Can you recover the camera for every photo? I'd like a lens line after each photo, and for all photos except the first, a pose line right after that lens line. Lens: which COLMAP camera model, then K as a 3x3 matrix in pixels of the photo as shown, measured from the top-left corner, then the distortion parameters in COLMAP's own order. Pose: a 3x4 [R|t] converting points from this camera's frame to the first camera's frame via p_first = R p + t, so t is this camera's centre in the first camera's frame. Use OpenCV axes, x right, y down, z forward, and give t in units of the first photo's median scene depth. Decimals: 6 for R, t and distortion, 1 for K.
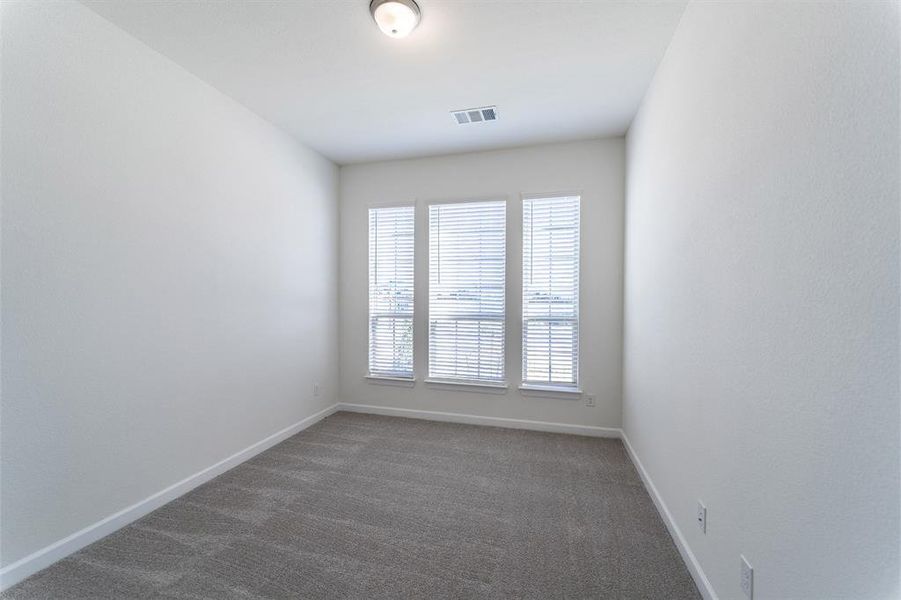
lens RADIAL K [[348.9, 0, 450.7], [0, 348.9, 297.6], [0, 0, 1]] dist [-0.001019, -0.000092]
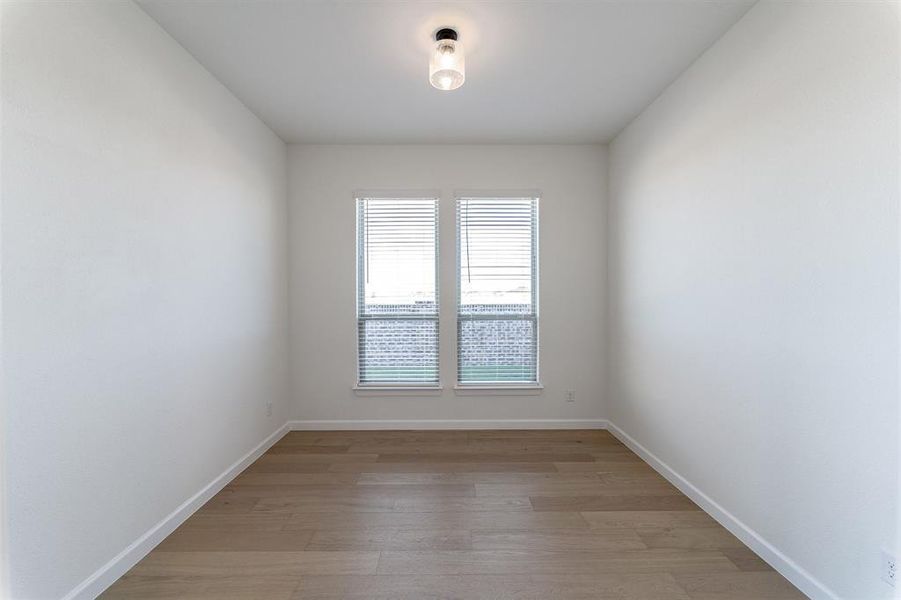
lens RADIAL K [[358.4, 0, 451.2], [0, 358.4, 301.8], [0, 0, 1]] dist [-0.002537, -0.000485]
pose [[0.968119, -0.017728, 0.249863, -0.210317], [0.015089, 0.999808, 0.012477, -0.001648], [-0.250036, -0.008309, 0.968201, 0.052178]]
